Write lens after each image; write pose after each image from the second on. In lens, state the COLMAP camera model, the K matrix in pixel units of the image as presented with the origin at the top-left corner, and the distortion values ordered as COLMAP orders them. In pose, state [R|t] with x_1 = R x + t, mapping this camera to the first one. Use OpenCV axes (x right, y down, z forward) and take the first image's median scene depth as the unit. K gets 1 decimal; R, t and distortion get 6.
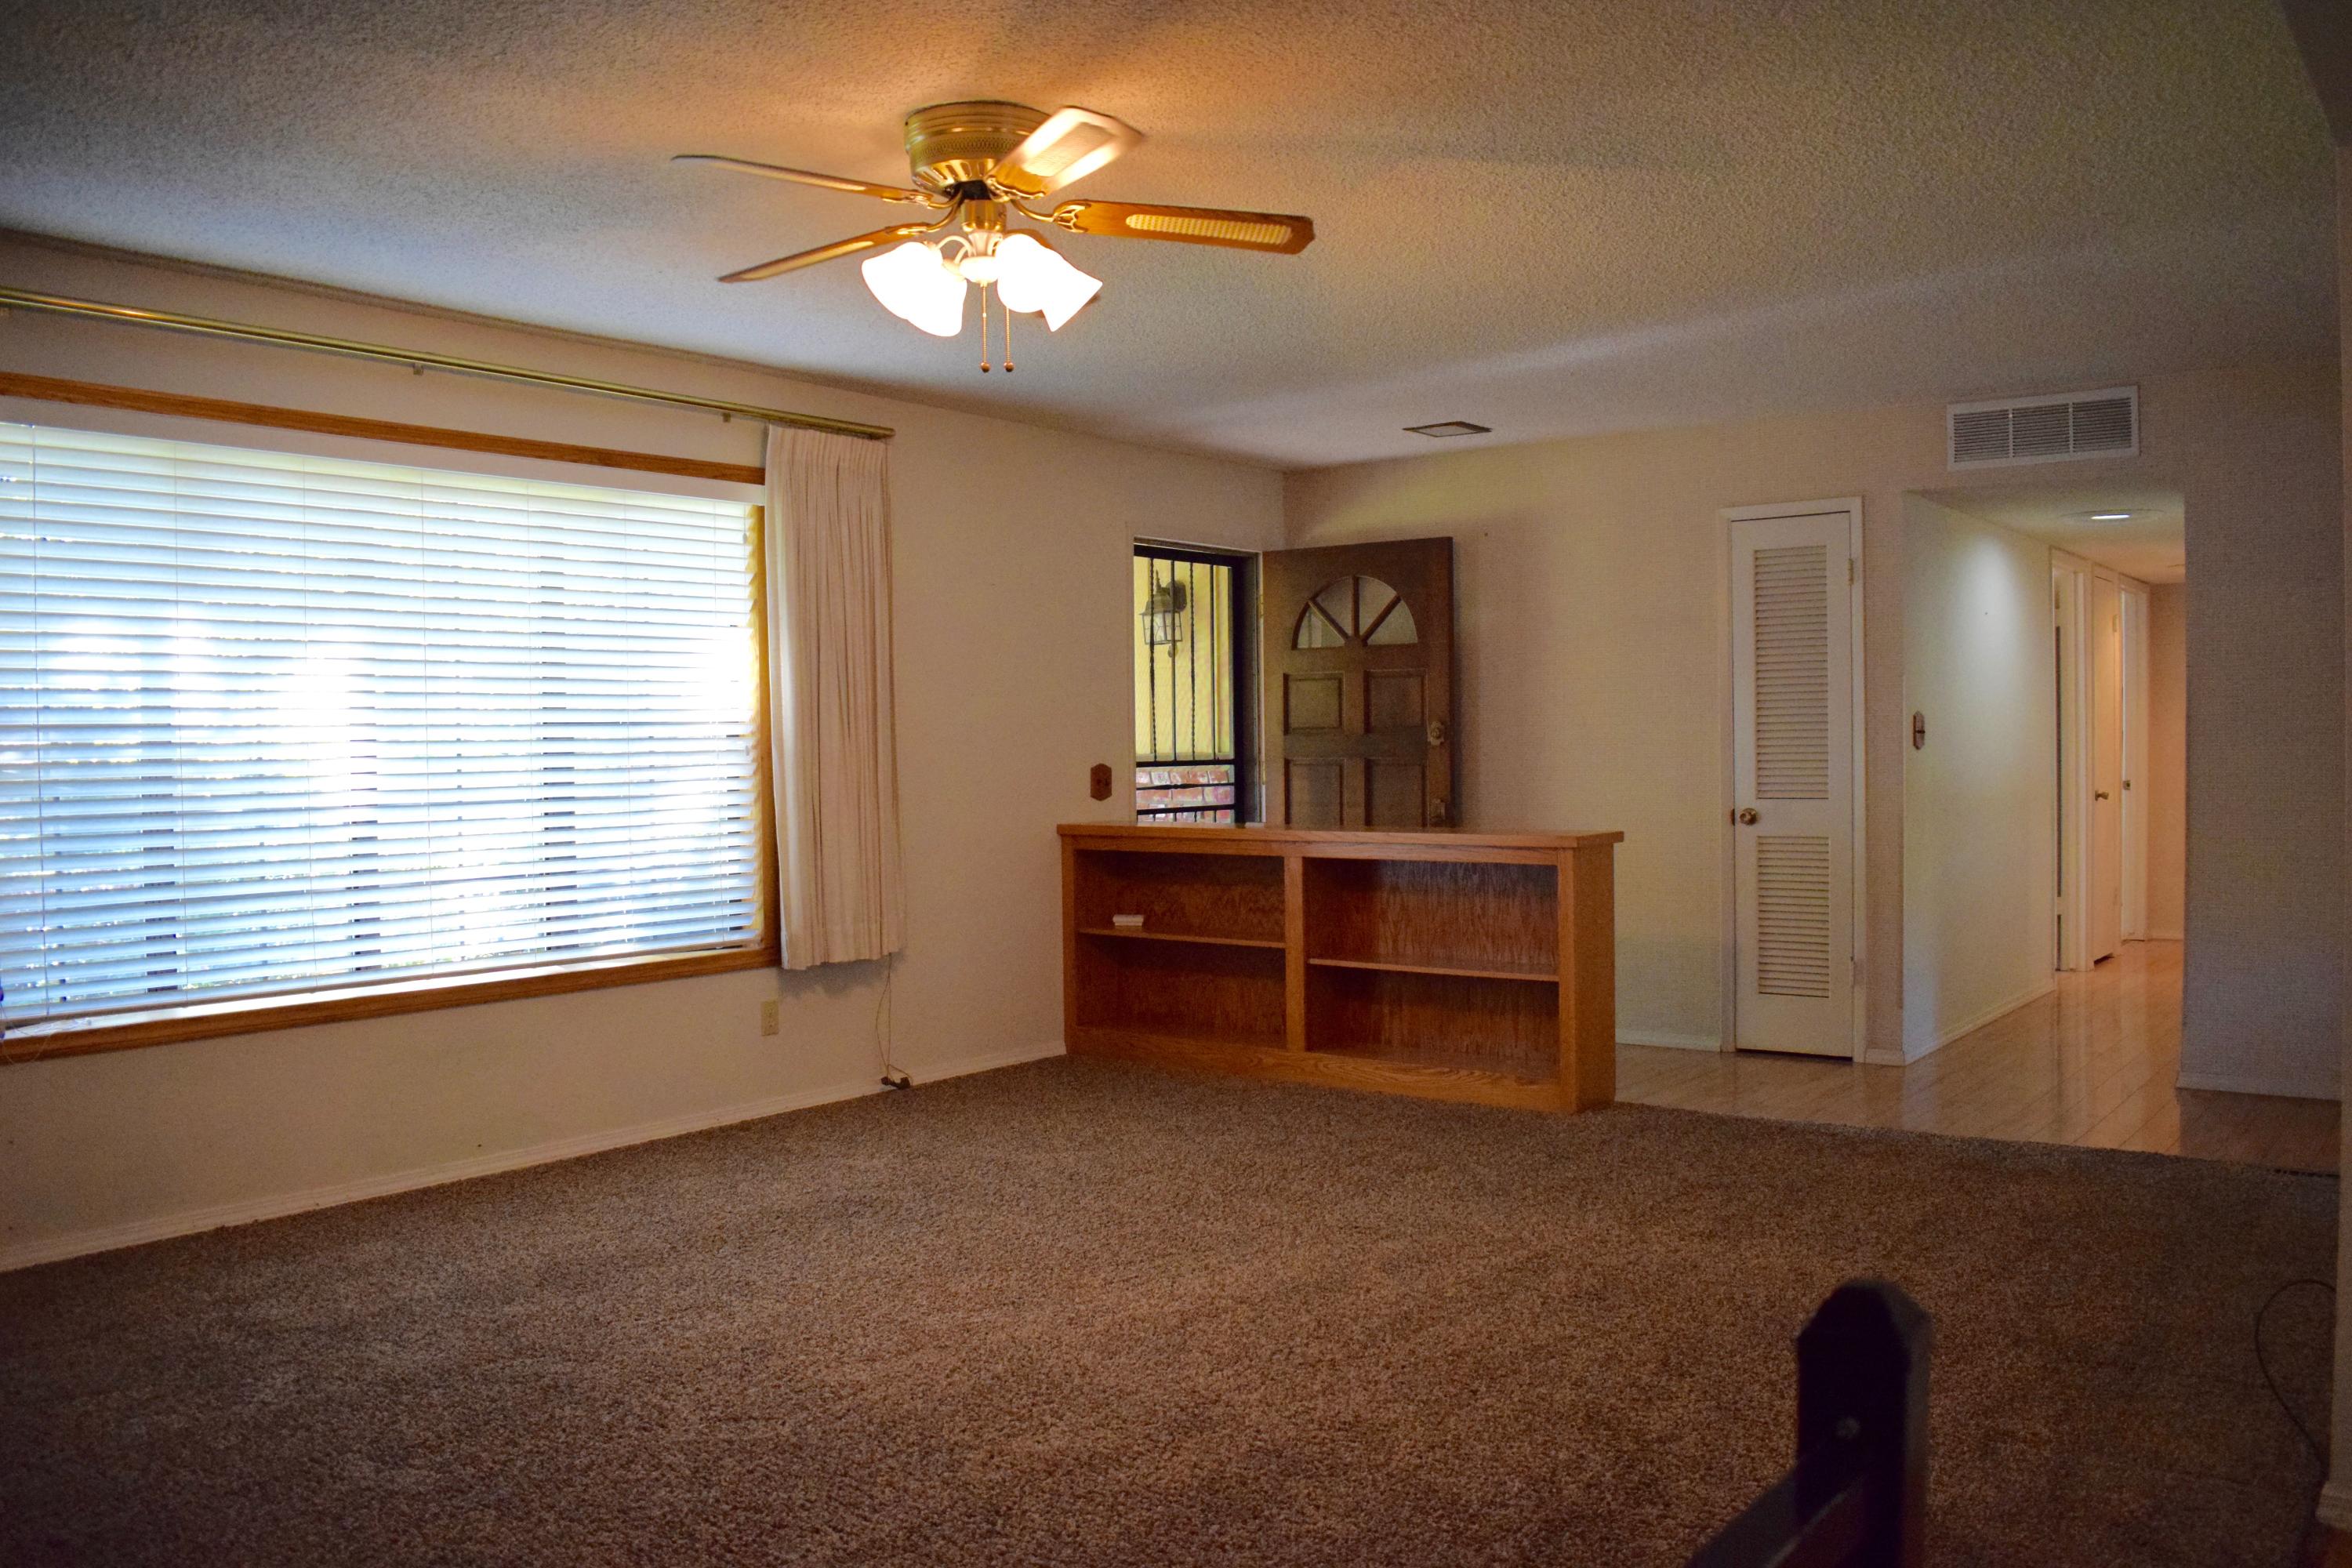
lens RADIAL K [[1918.7, 0, 1179.6], [0, 1918.7, 776.1], [0, 0, 1]] dist [-0.069685, -0.009455]
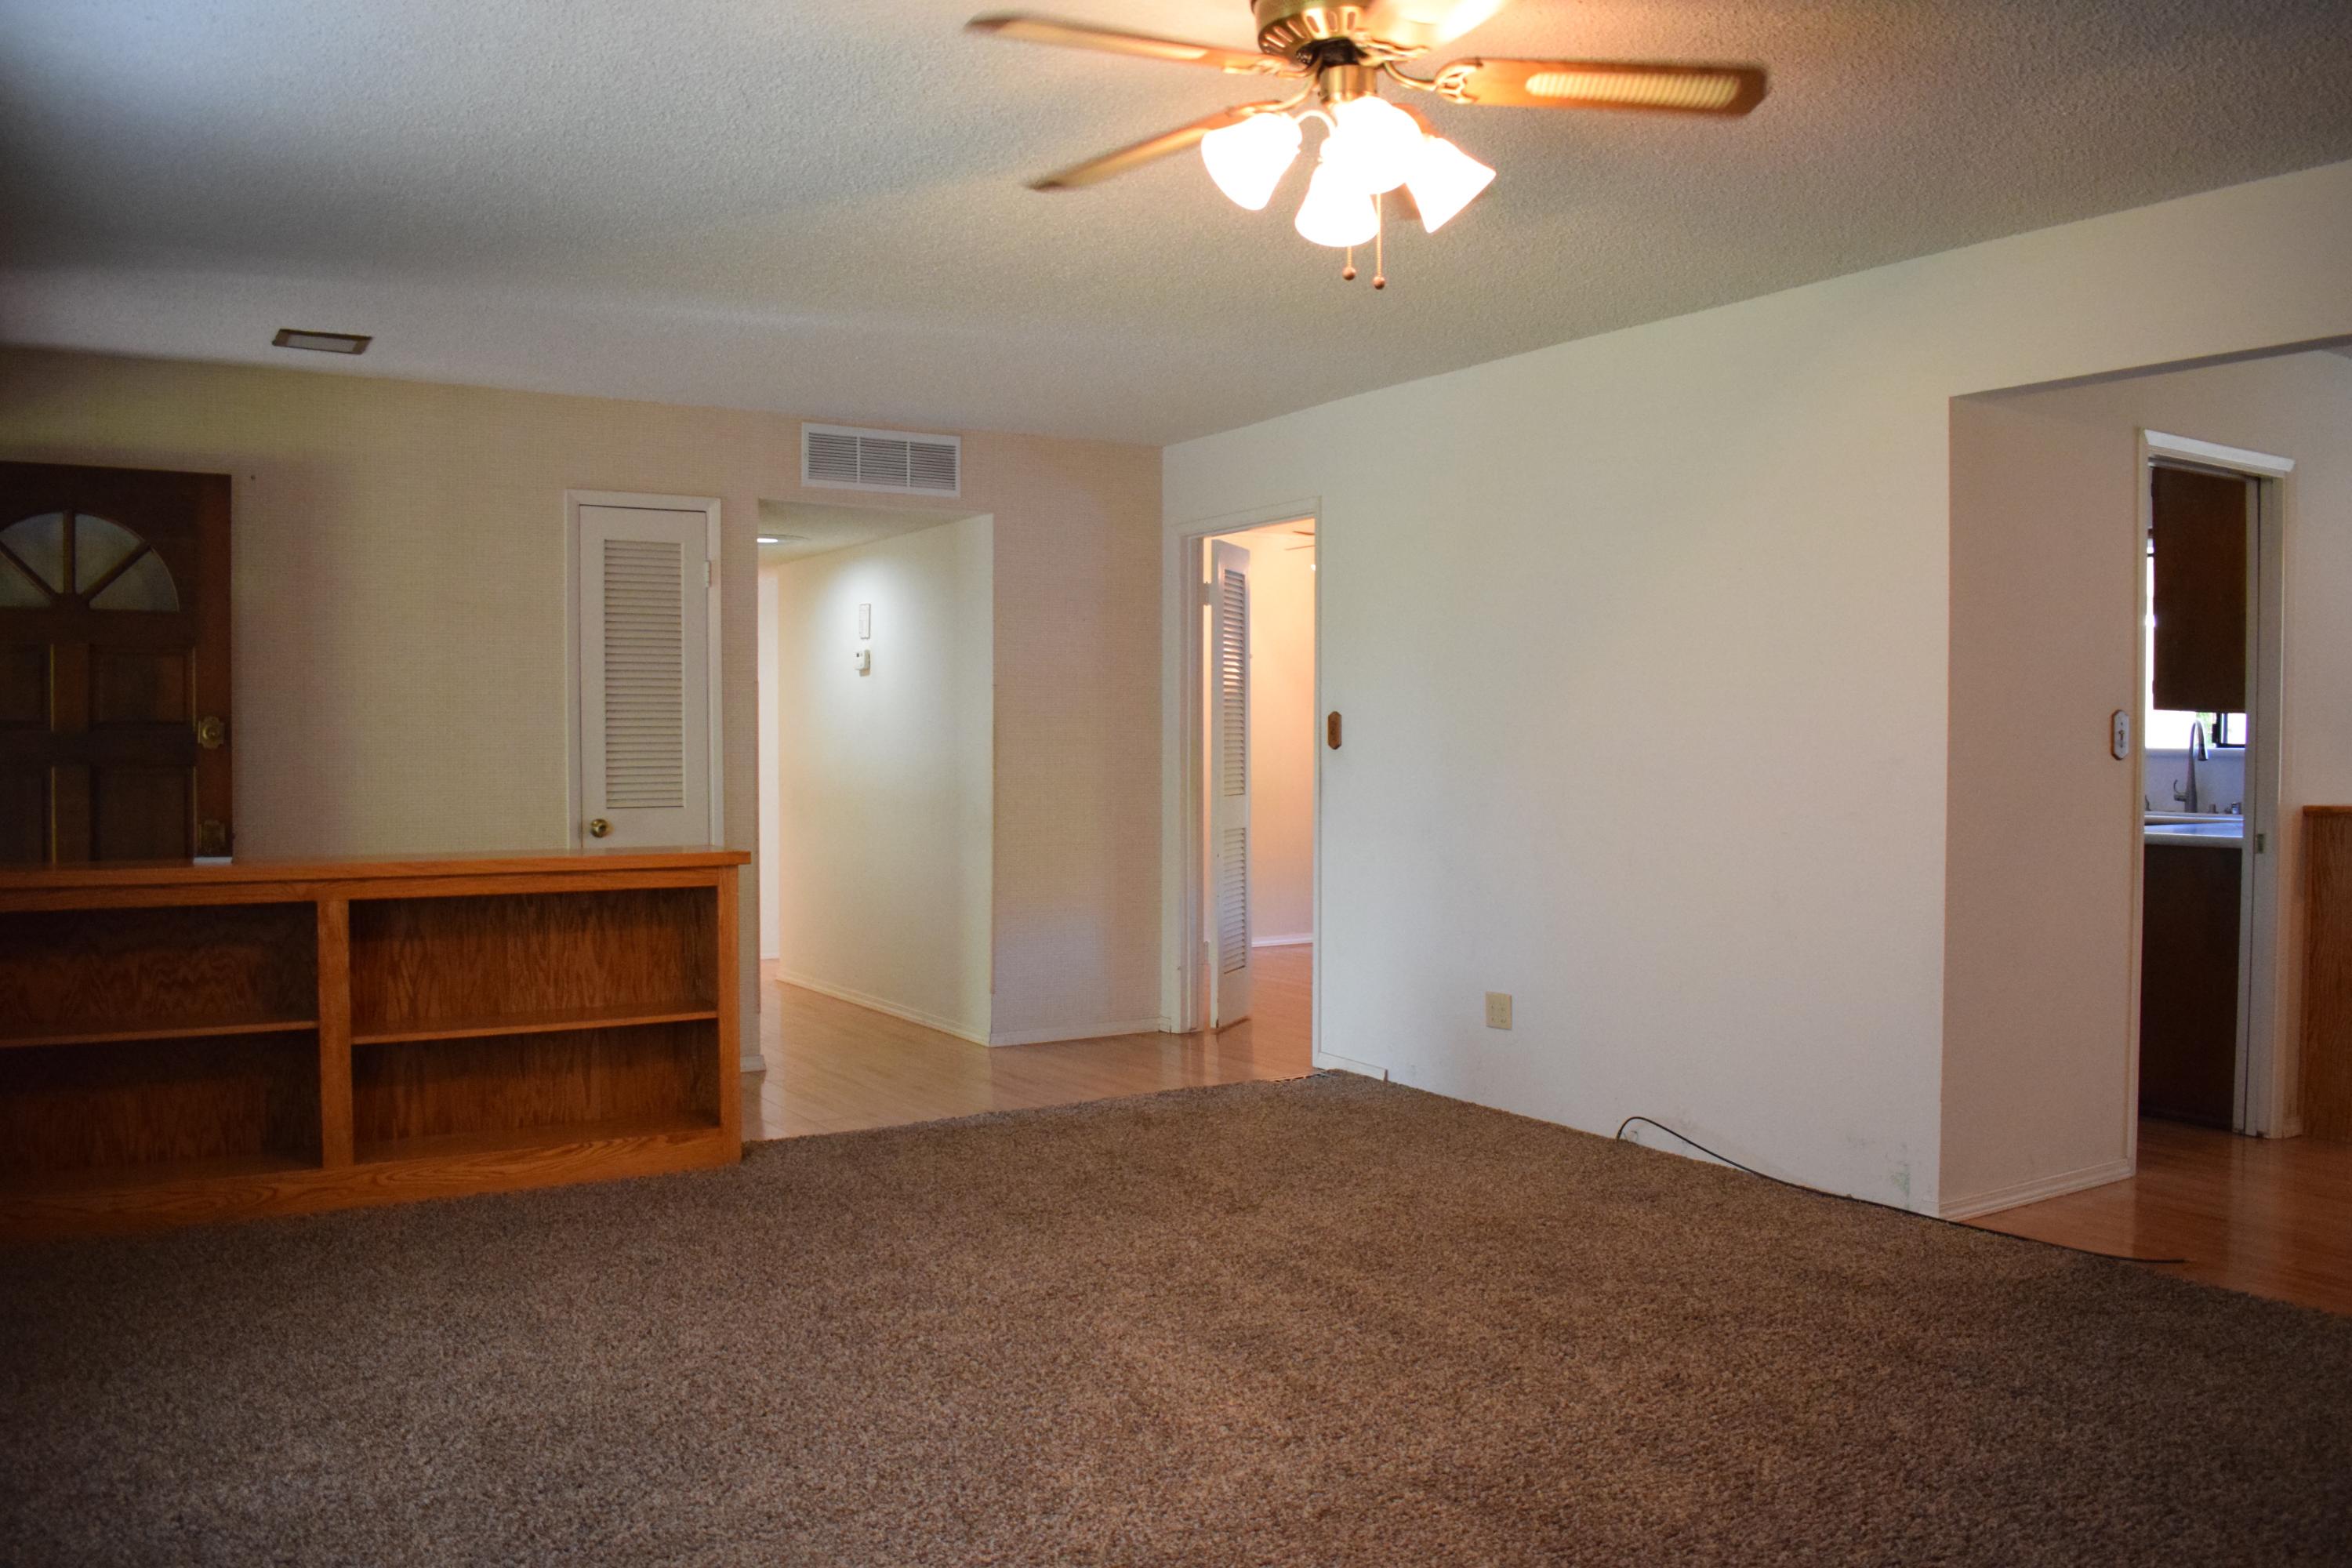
lens RADIAL K [[1918.7, 0, 1180.8], [0, 1918.7, 795.8], [0, 0, 1]] dist [-0.069685, -0.009455]
pose [[0.342481, -0.016162, 0.939386, -0.501966], [0.009485, 0.999861, 0.013744, -0.004681], [-0.939477, 0.004203, 0.342587, 0.447877]]
